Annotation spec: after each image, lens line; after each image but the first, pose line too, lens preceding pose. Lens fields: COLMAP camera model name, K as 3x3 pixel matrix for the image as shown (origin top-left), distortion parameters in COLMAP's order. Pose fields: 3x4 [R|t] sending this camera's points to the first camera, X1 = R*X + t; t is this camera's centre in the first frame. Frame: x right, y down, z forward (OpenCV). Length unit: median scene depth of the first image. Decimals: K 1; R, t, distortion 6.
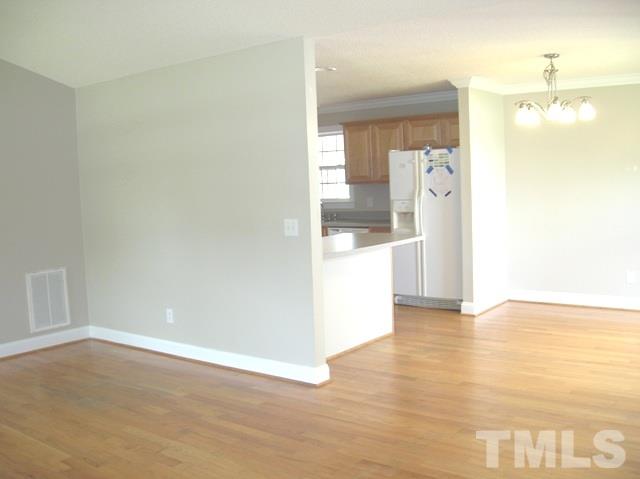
lens RADIAL K [[662.2, 0, 320.0], [0, 662.2, 239.5], [0, 0, 1]] dist [-0.150879, 0.009303]
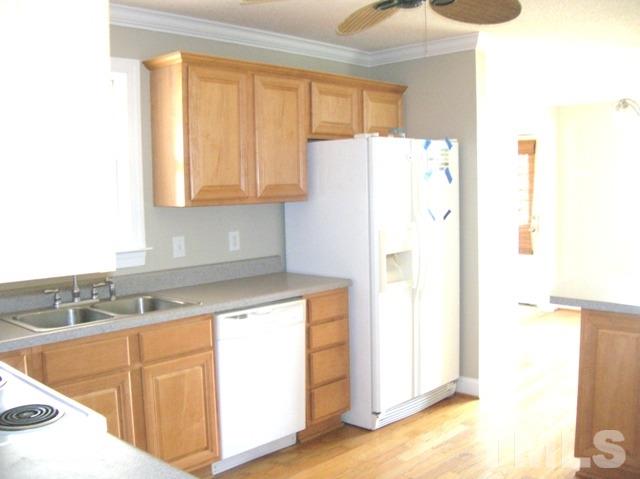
lens RADIAL K [[662.2, 0, 320.0], [0, 662.2, 239.5], [0, 0, 1]] dist [-0.150879, 0.009303]
pose [[0.112623, -0.045121, 0.992613, -0.419473], [0.112129, 0.993165, 0.032424, -0.077965], [-0.987291, 0.107649, 0.116912, 1.024056]]
